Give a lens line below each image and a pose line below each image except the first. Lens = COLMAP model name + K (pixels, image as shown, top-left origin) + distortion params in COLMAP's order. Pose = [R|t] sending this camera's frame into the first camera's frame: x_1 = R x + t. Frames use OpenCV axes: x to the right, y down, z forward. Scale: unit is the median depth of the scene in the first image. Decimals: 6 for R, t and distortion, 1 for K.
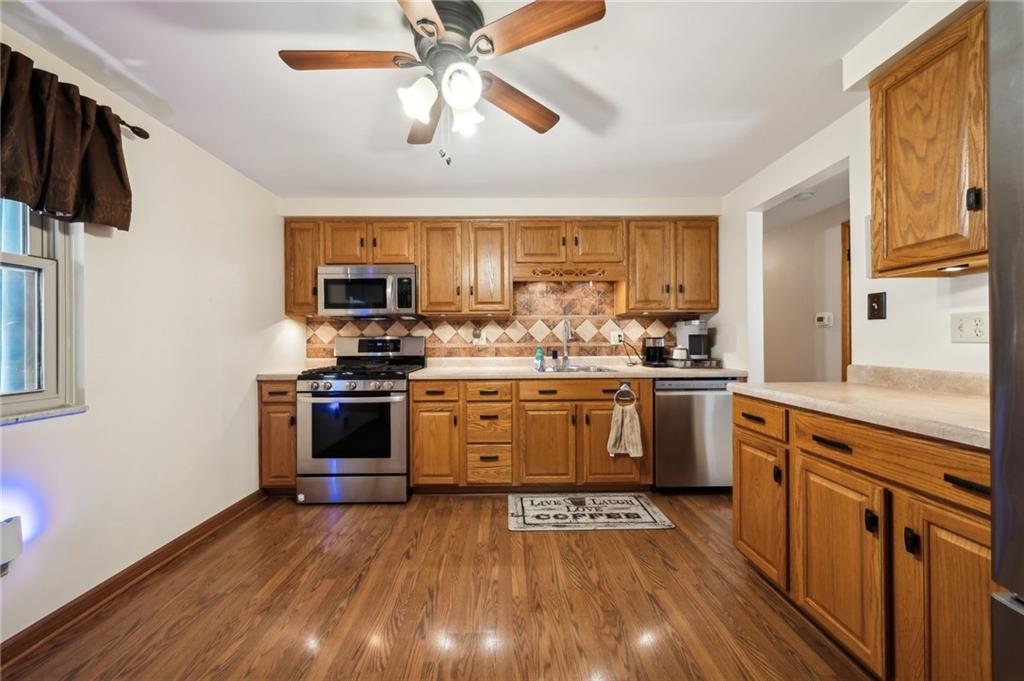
lens RADIAL K [[356.9, 0, 512.0], [0, 356.9, 340.5], [0, 0, 1]] dist [-0.000163, 0.000094]
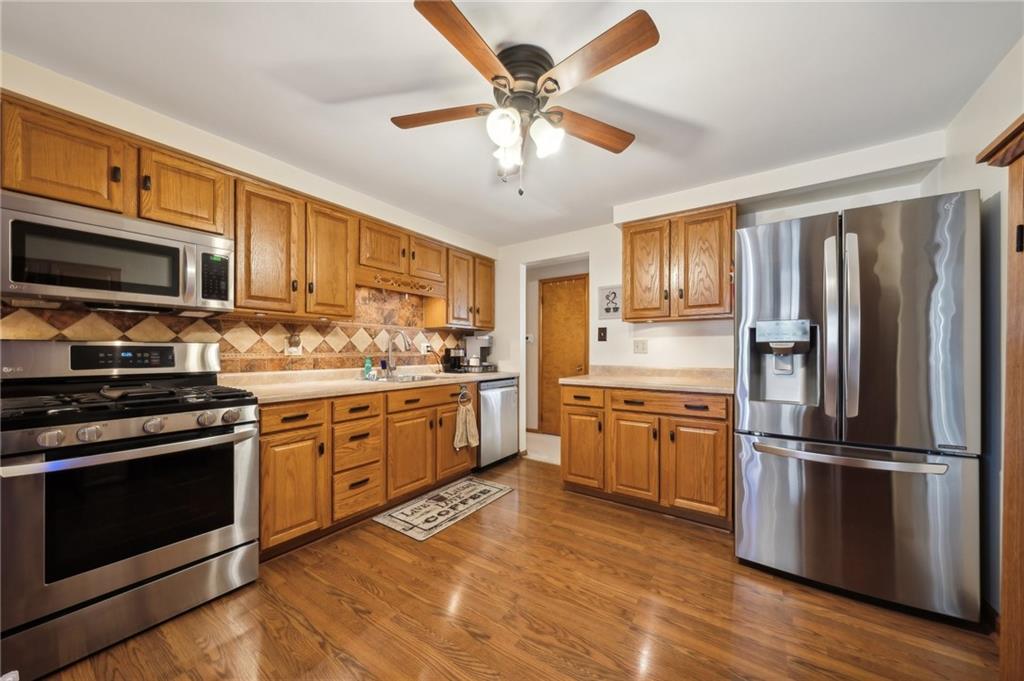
lens RADIAL K [[353.6, 0, 509.9], [0, 353.6, 350.2], [0, 0, 1]] dist [-0.000346, -0.000014]
pose [[0.589244, 0.008216, 0.807914, -0.548310], [-0.006847, 0.999963, -0.005175, 0.002547], [-0.807926, -0.002483, 0.589278, 0.182314]]
